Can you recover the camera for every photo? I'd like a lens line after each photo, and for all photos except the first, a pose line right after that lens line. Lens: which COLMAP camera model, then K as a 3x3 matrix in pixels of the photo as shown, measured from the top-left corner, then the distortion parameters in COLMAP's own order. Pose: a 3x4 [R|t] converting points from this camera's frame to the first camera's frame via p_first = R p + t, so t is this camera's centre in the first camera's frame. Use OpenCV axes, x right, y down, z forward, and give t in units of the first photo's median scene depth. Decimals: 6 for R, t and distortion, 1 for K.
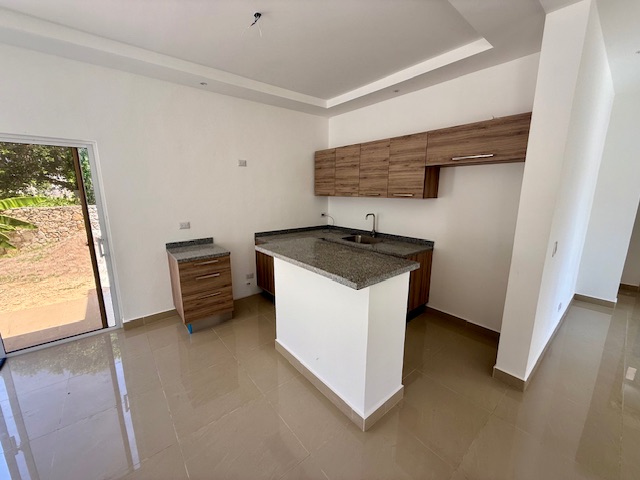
lens RADIAL K [[255.5, 0, 320.2], [0, 255.5, 240.4], [0, 0, 1]] dist [0.002797, 0.000359]
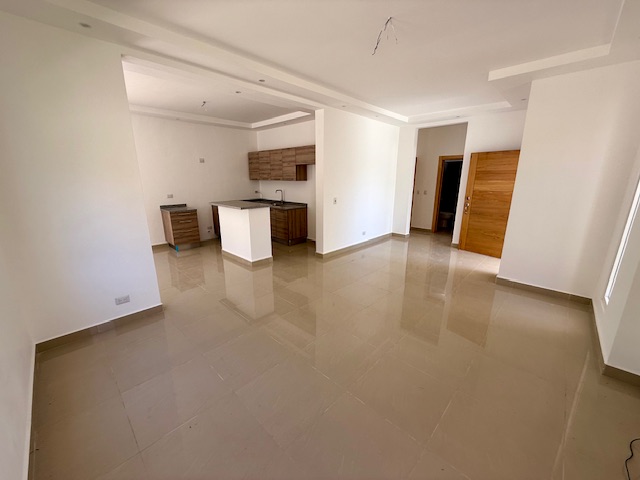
lens RADIAL K [[255.5, 0, 320.2], [0, 255.5, 242.2], [0, 0, 1]] dist [0.002797, 0.000359]
pose [[0.993546, -0.026451, 0.110303, 0.297462], [0.020278, 0.998185, 0.056713, 0.174446], [-0.111603, -0.054110, 0.992279, -0.869969]]
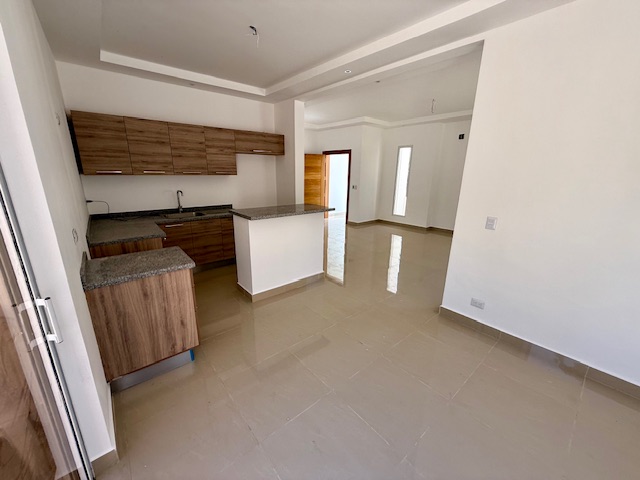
lens RADIAL K [[255.5, 0, 320.1], [0, 255.5, 239.3], [0, 0, 1]] dist [0.002797, 0.000359]
pose [[-0.008835, -0.261988, 0.965031, -0.971553], [0.179440, 0.948988, 0.259276, -0.087466], [-0.983729, 0.175456, 0.038627, 0.442352]]
